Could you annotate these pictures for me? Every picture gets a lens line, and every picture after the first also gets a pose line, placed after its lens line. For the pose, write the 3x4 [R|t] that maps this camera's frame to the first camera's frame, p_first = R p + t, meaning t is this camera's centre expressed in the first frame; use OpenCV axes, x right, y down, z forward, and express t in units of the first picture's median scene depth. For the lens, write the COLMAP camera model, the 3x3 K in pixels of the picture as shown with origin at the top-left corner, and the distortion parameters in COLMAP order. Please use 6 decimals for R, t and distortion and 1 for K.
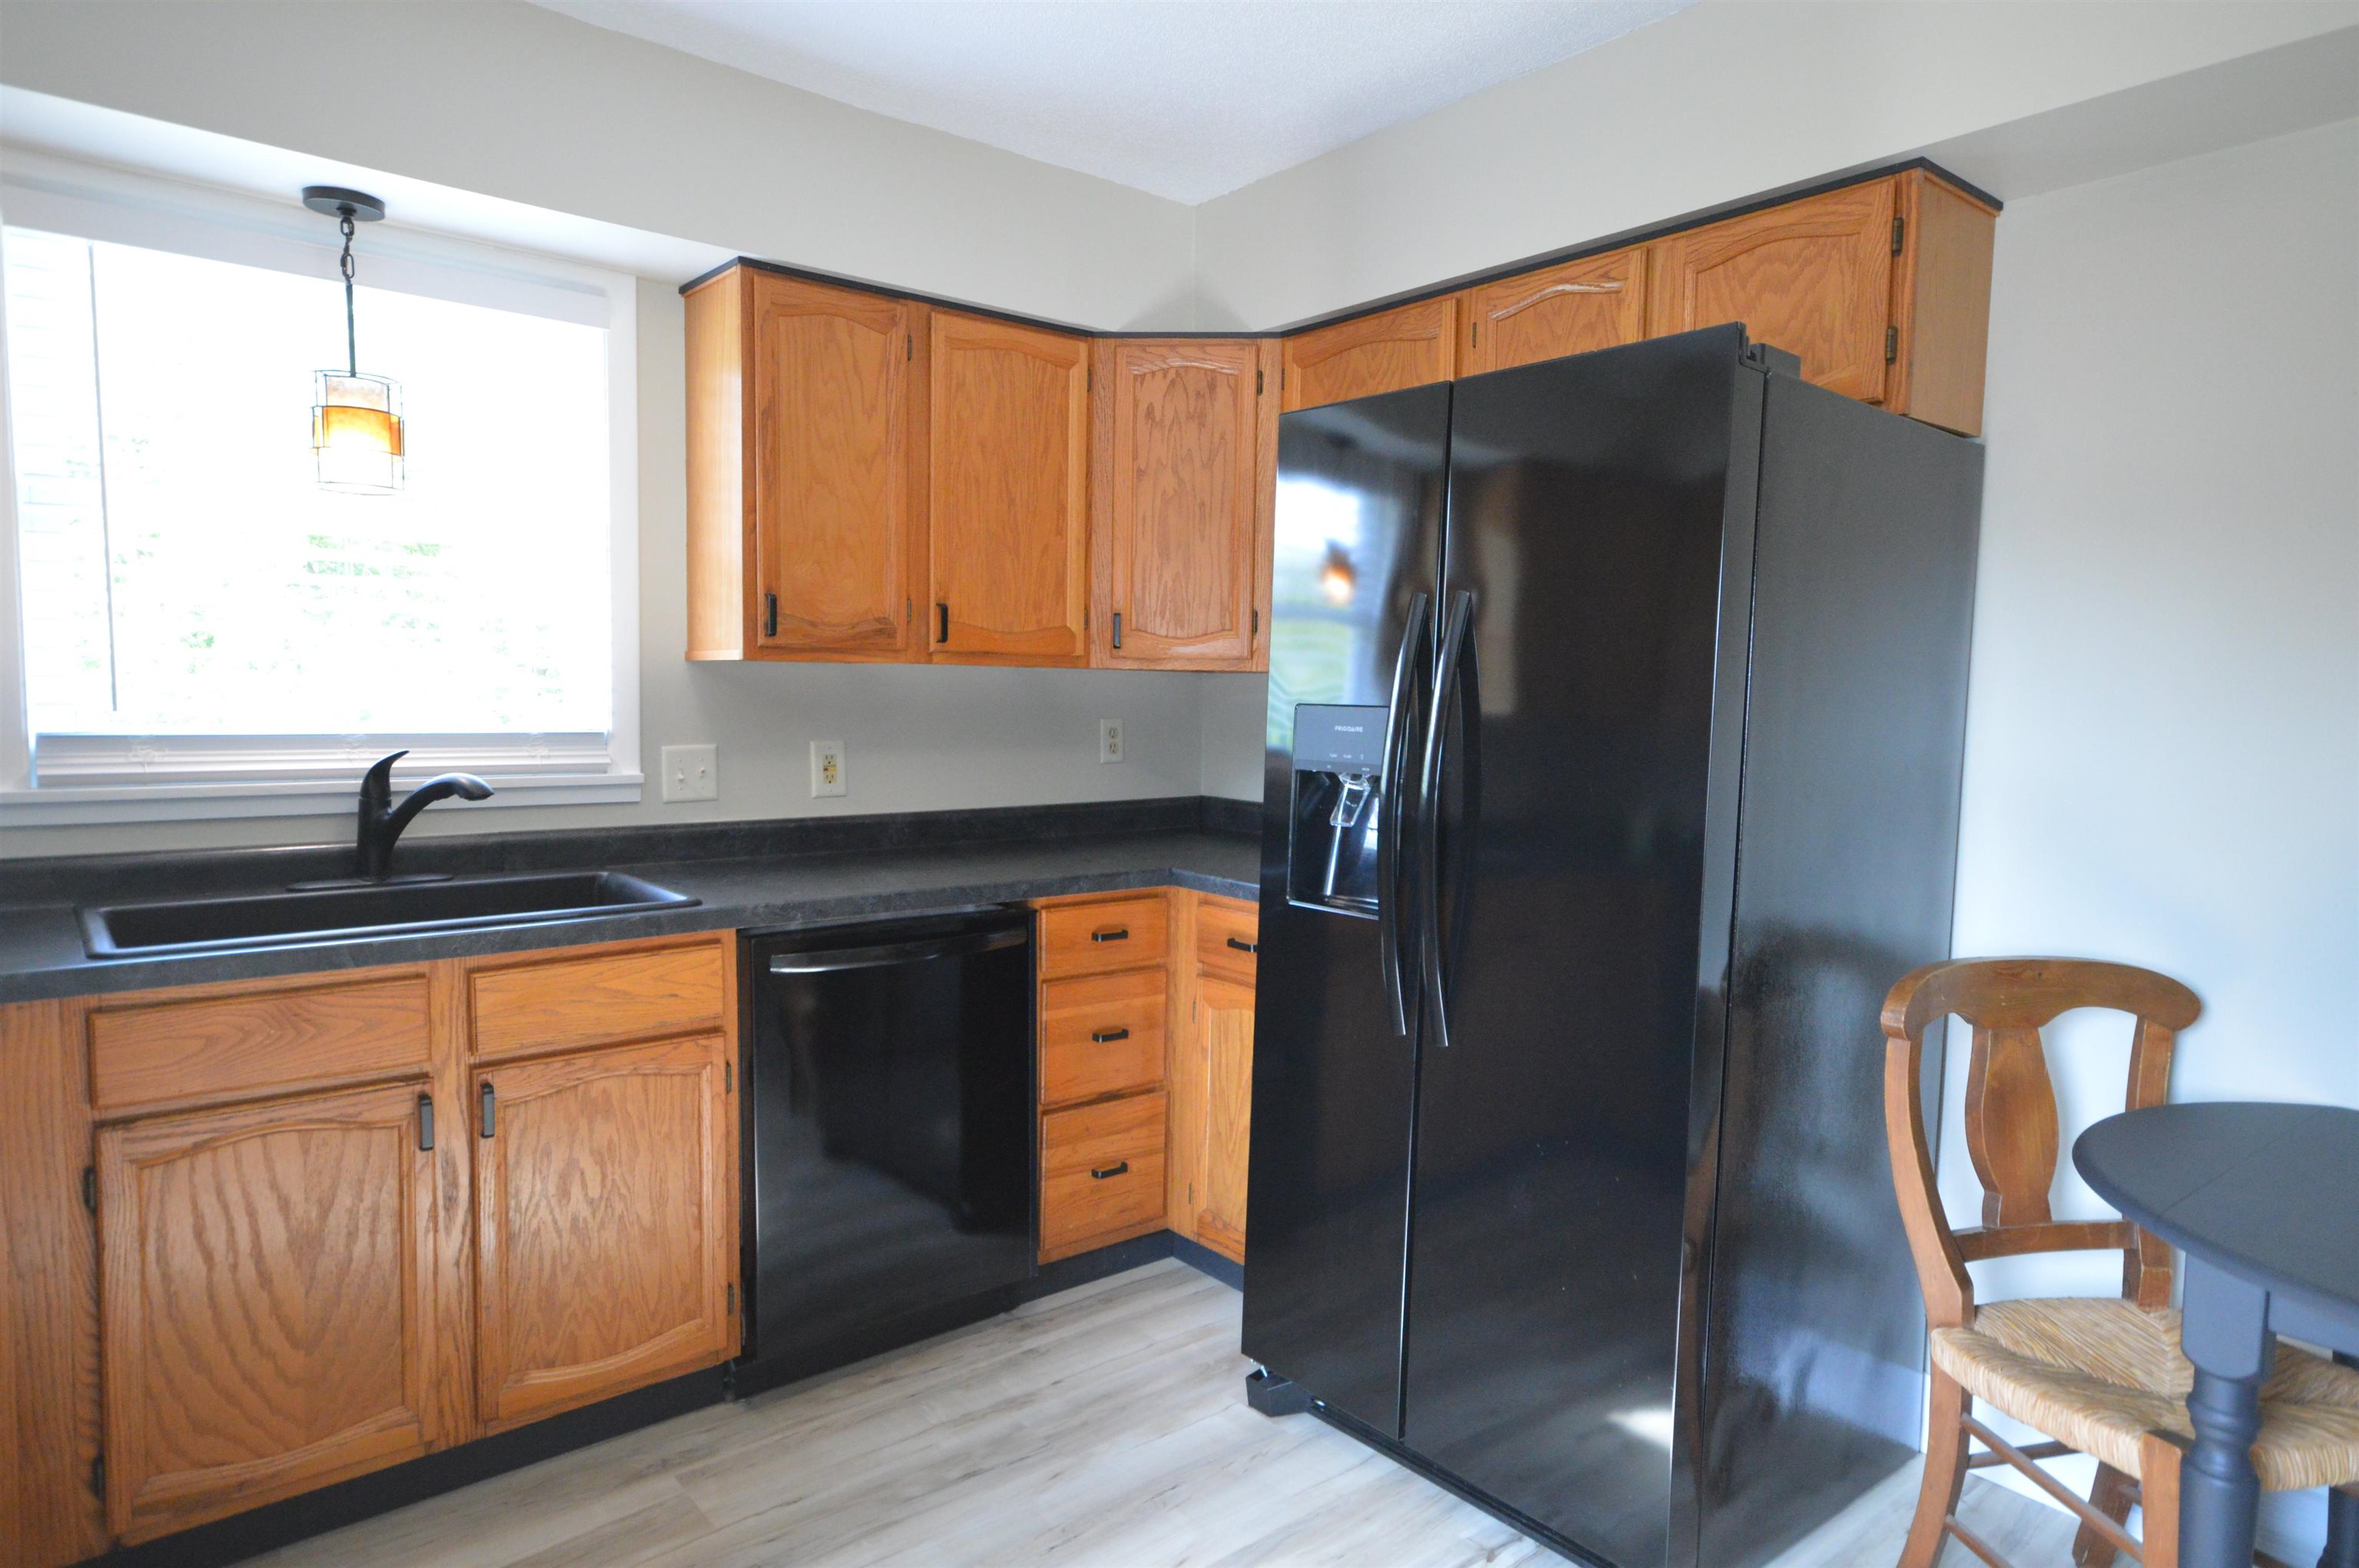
lens RADIAL K [[1418.5, 0, 1174.1], [0, 1418.5, 793.1], [0, 0, 1]] dist [0.013225, 0.011538]
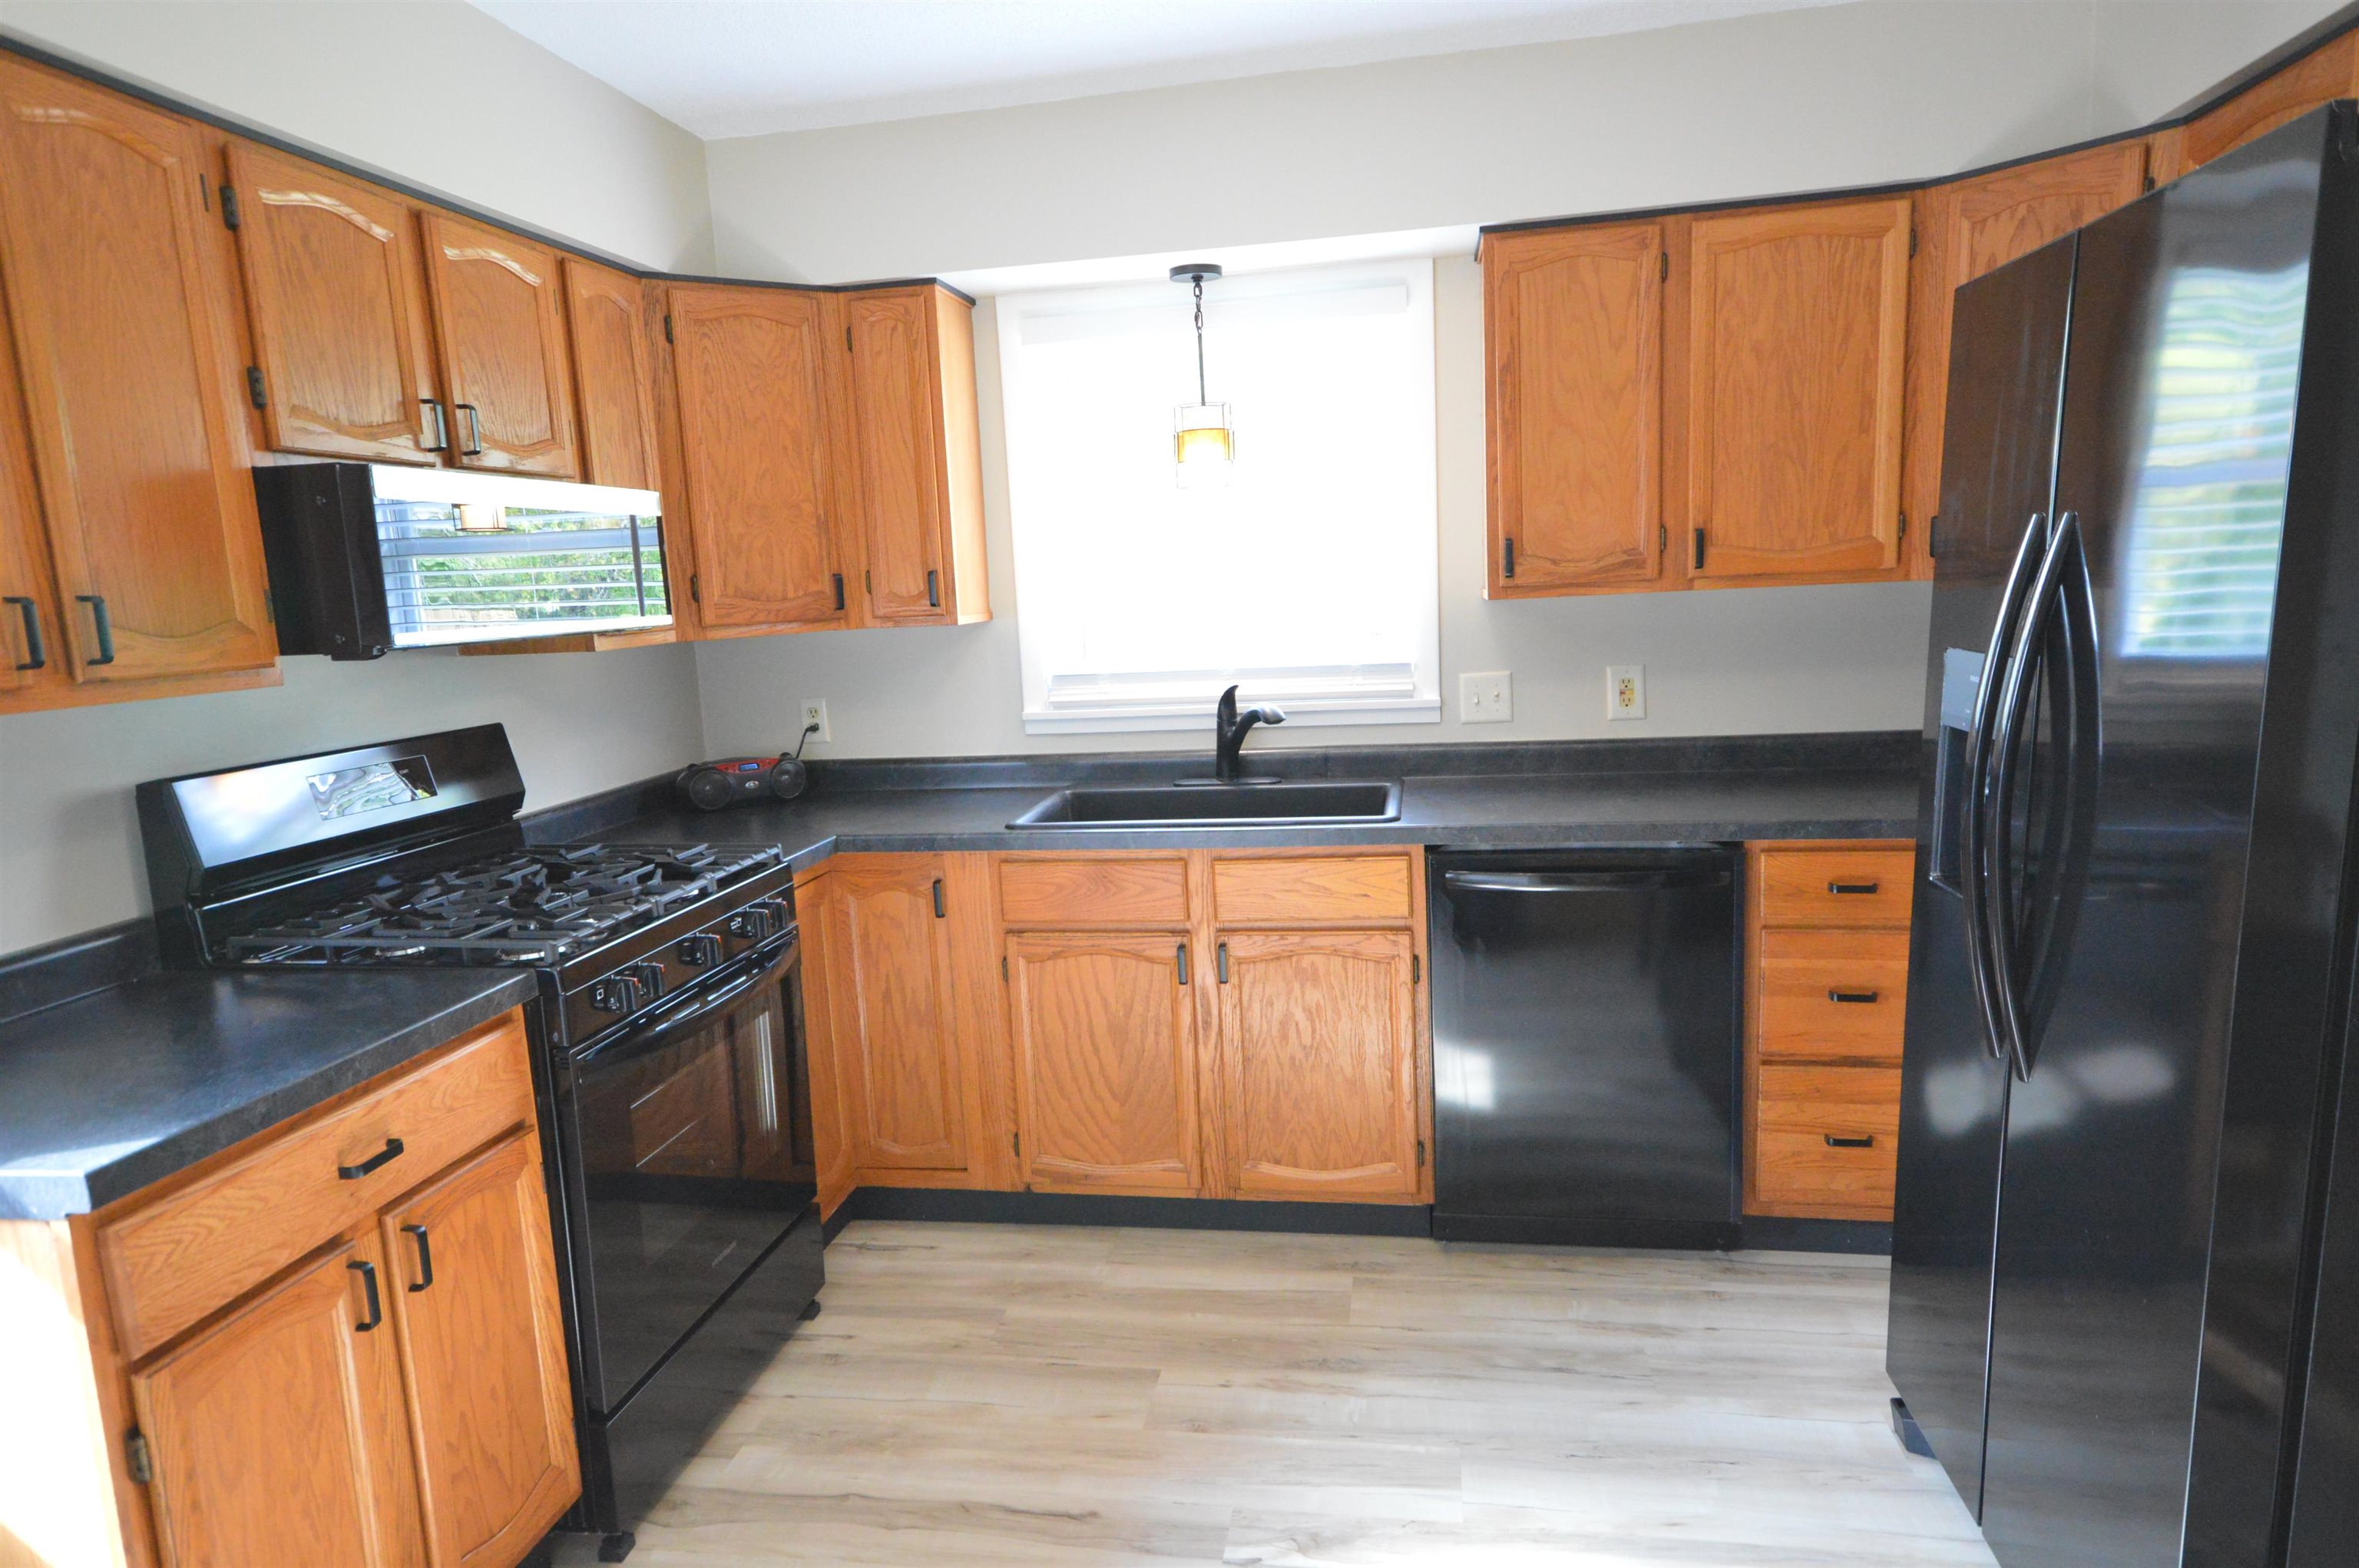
lens RADIAL K [[1418.5, 0, 1162.1], [0, 1418.5, 795.7], [0, 0, 1]] dist [0.013225, 0.011538]
pose [[0.640404, 0.075095, -0.764358, 0.424529], [0.001894, 0.995051, 0.099347, -0.057704], [0.768036, -0.065070, 0.637092, 0.102268]]
